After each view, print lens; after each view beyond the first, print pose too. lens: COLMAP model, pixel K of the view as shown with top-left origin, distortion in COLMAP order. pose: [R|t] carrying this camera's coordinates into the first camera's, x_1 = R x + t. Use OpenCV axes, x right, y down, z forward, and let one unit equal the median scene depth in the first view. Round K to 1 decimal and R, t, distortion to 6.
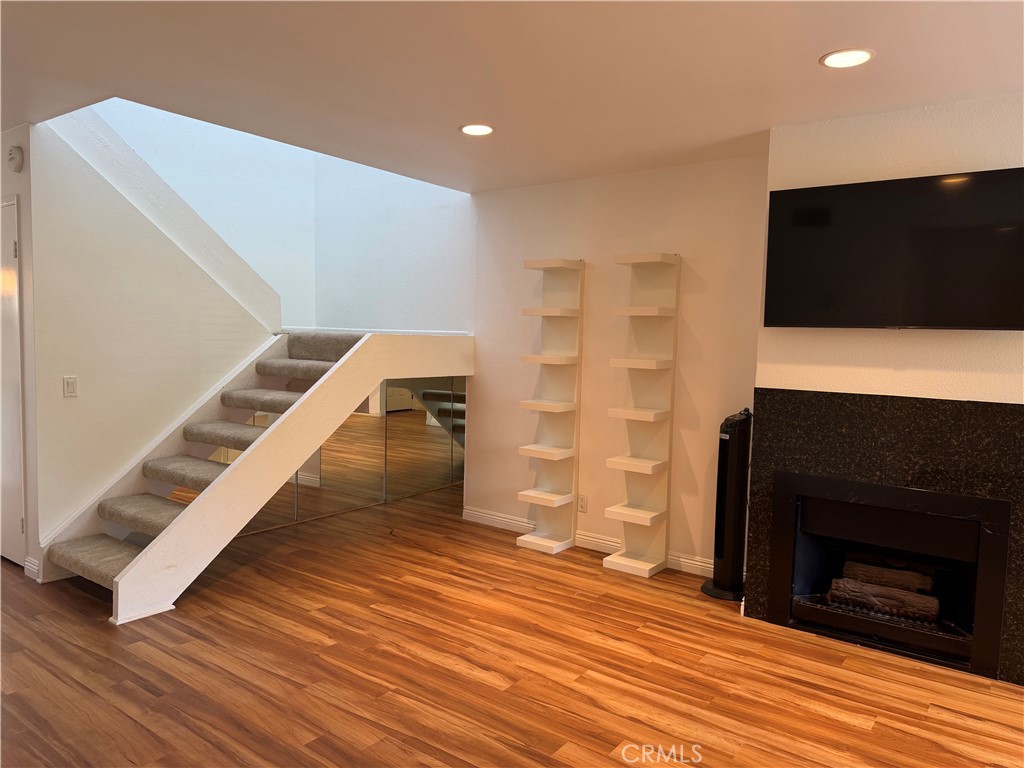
lens RADIAL K [[716.1, 0, 511.5], [0, 716.1, 381.6], [0, 0, 1]] dist [0.054704, -0.067015]
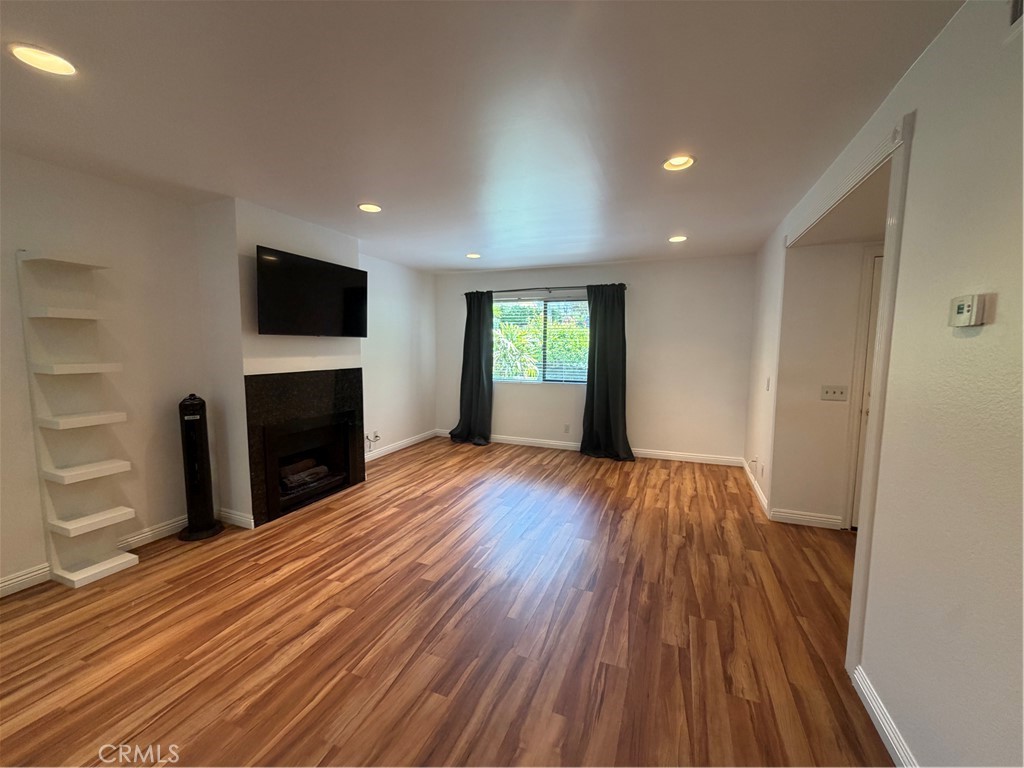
lens RADIAL K [[407.0, 0, 512.6], [0, 407.0, 379.6], [0, 0, 1]] dist [0.002472, -0.000615]
pose [[-0.248021, -0.109457, 0.962551, -0.648163], [0.049368, 0.990877, 0.125398, -0.065688], [-0.967496, 0.078620, -0.240355, 0.730631]]
